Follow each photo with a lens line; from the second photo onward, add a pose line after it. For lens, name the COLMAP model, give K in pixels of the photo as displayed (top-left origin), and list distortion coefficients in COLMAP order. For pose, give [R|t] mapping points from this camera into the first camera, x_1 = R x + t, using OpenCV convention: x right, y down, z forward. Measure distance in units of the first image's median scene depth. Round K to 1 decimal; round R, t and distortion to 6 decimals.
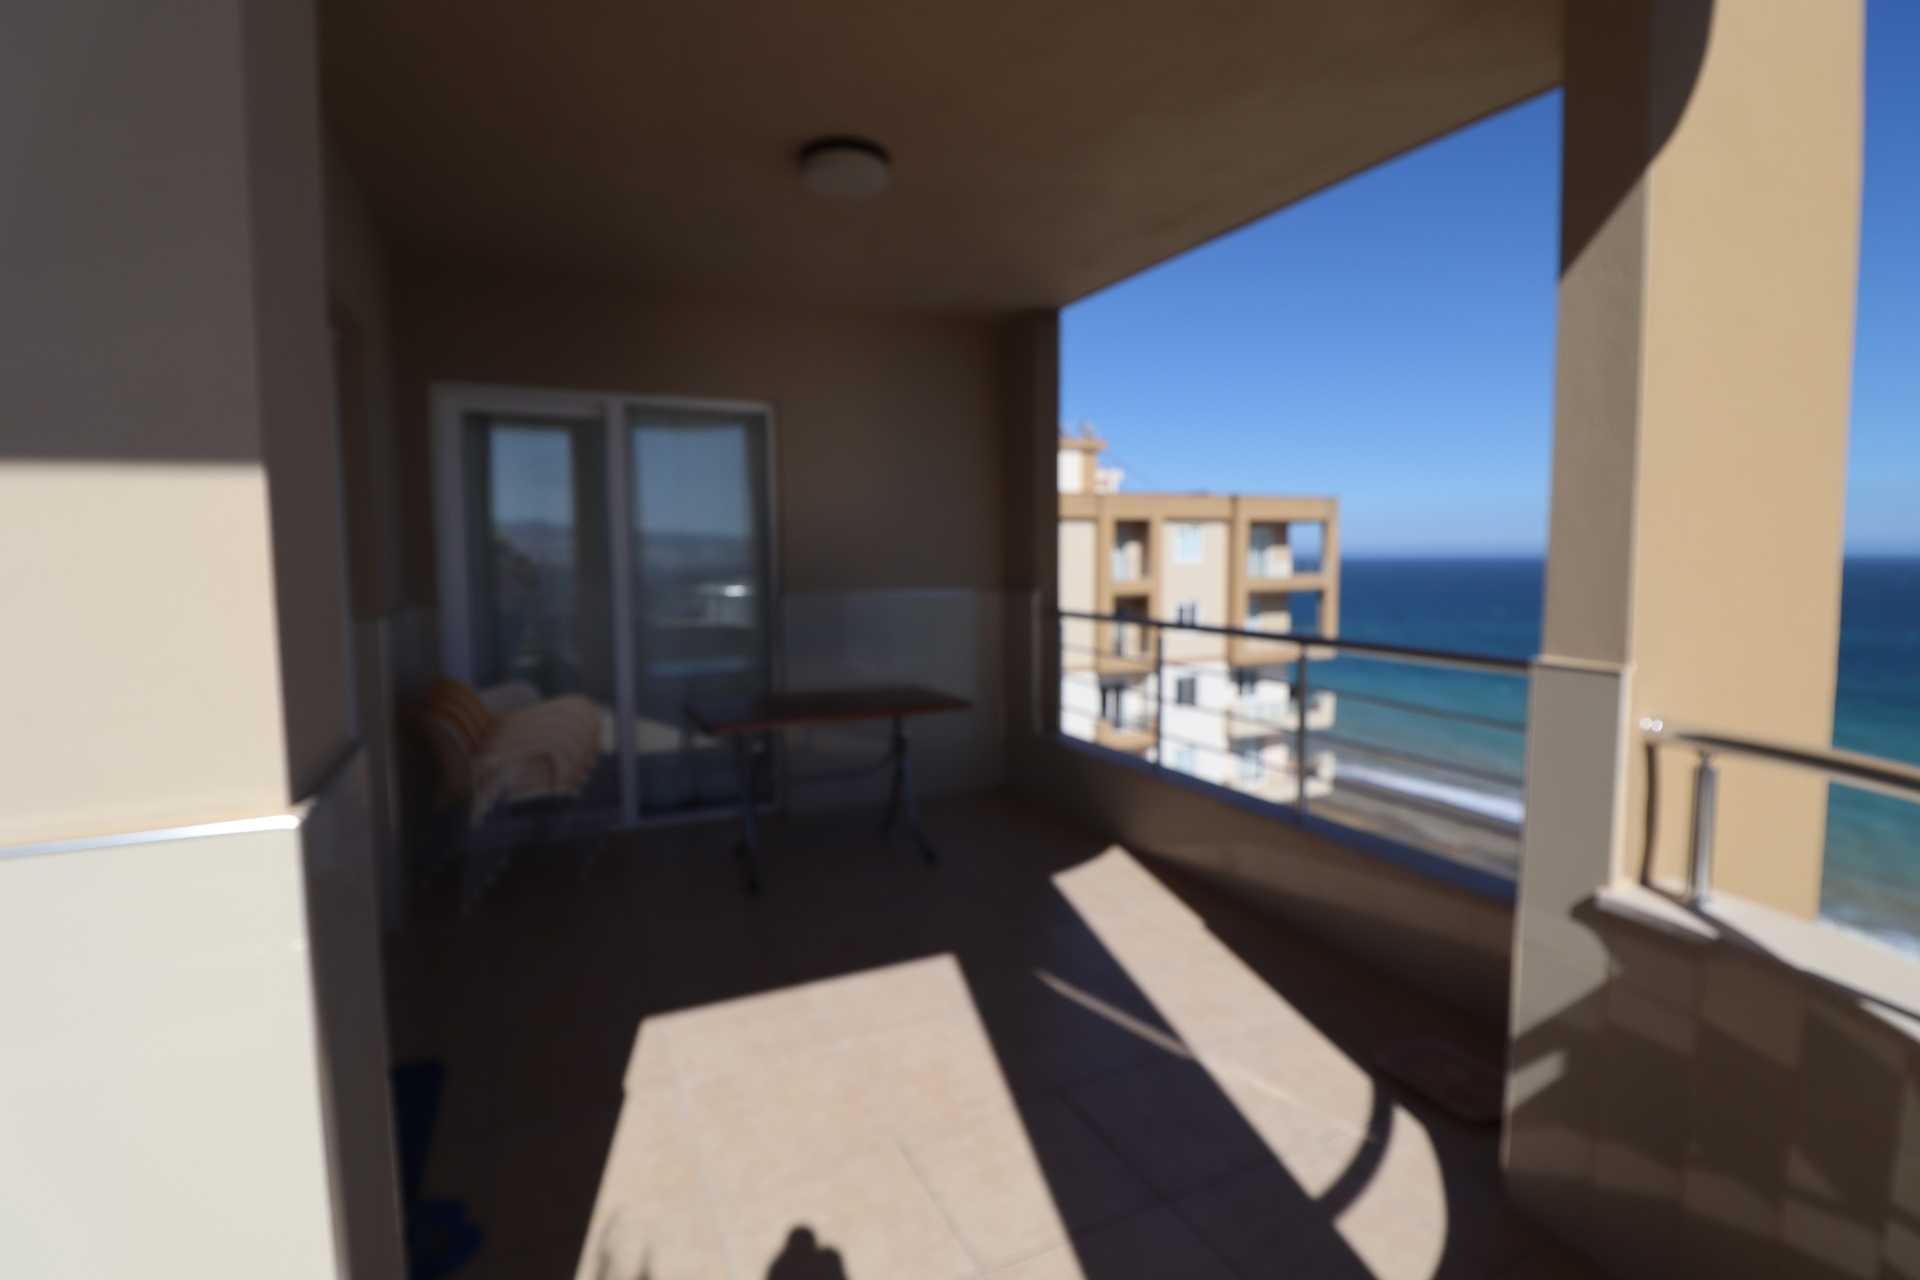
lens RADIAL K [[896.7, 0, 952.8], [0, 896.7, 622.8], [0, 0, 1]] dist [-0.000289, -0.012127]
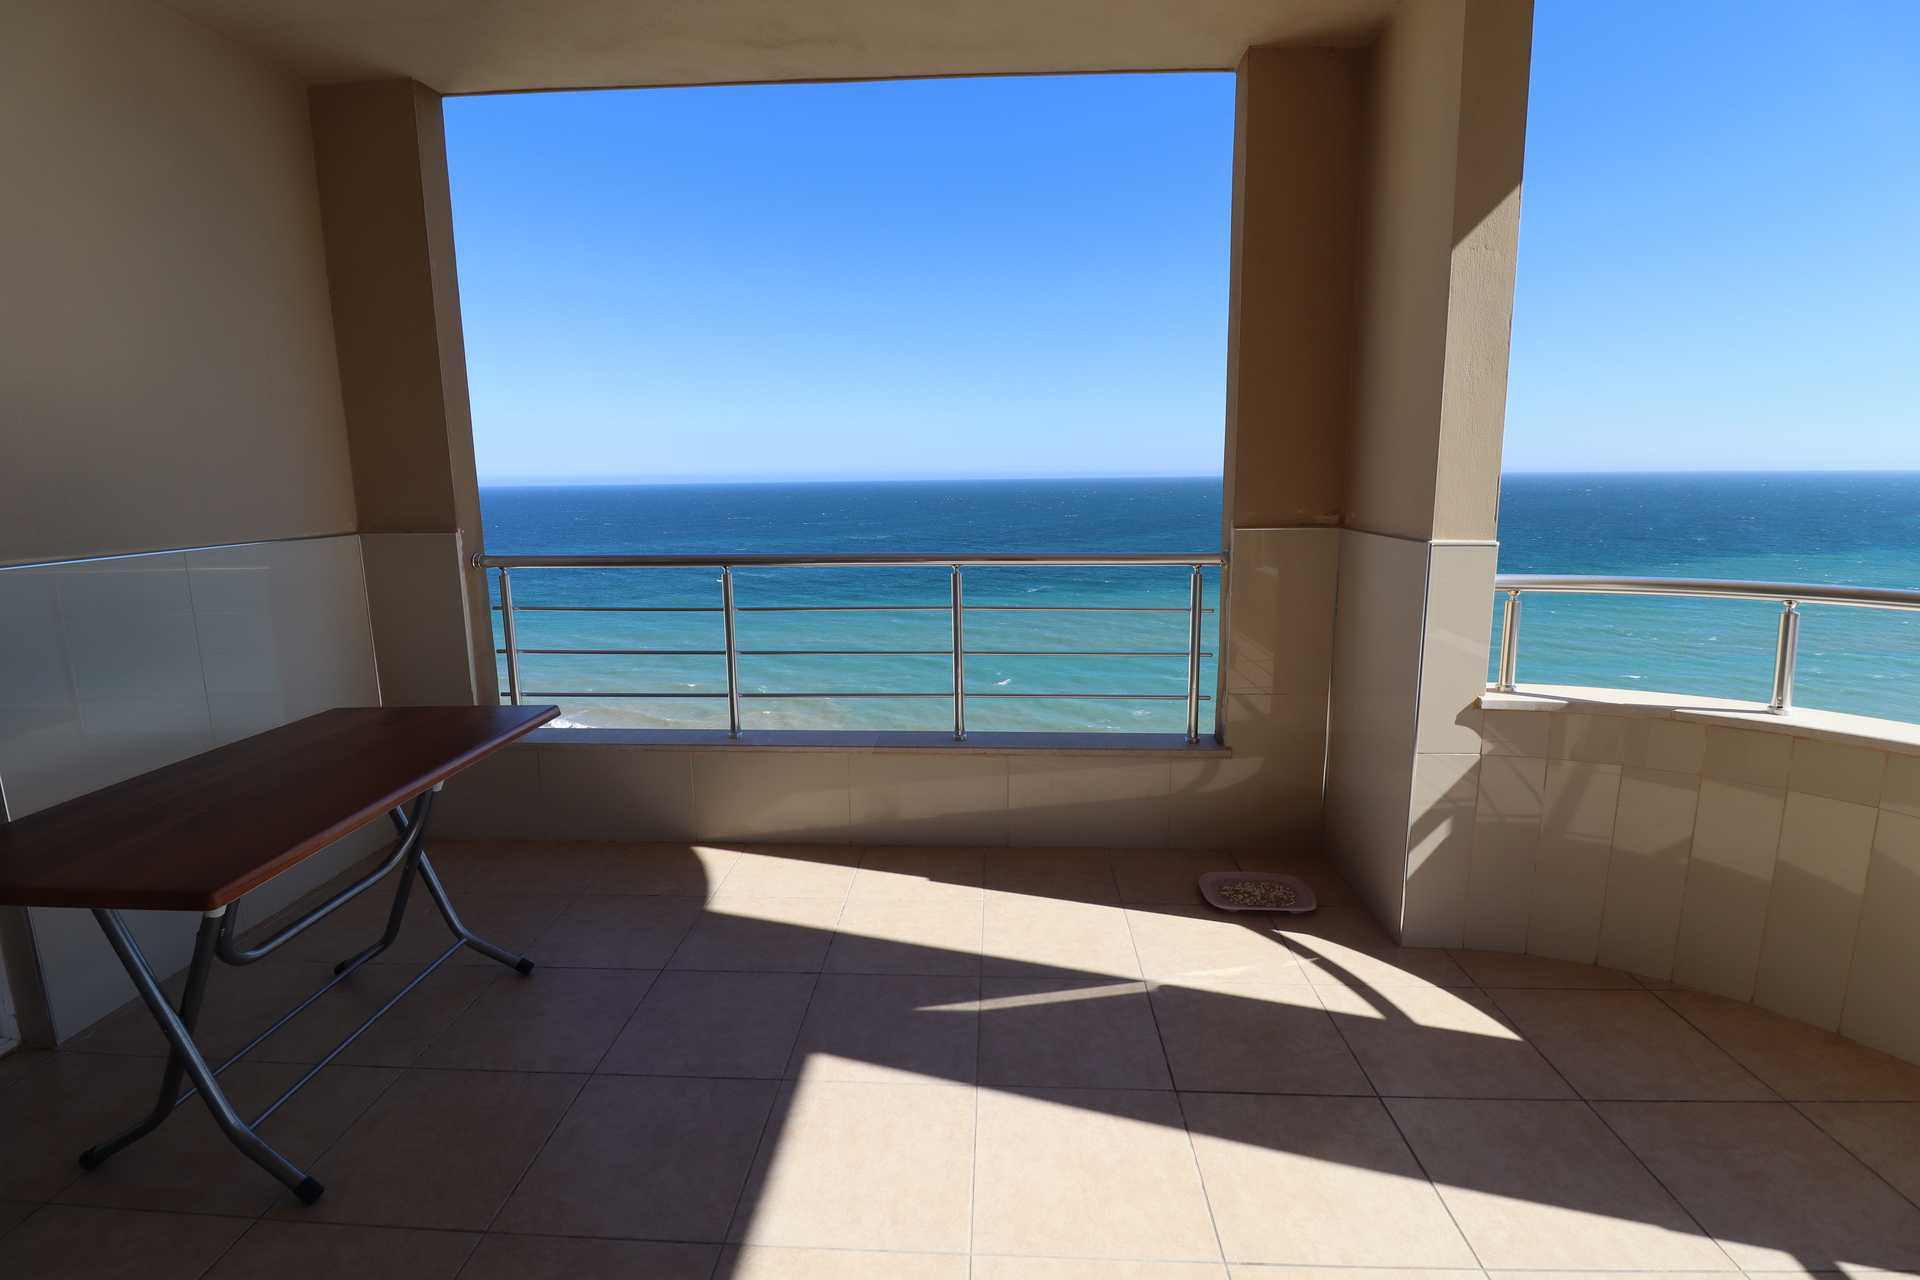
lens RADIAL K [[896.7, 0, 952.8], [0, 896.7, 622.8], [0, 0, 1]] dist [-0.000289, -0.012127]
pose [[0.474128, -0.148255, 0.867884, -0.666405], [0.082009, 0.988872, 0.124120, -0.049393], [-0.876628, 0.012325, 0.481011, 0.769926]]
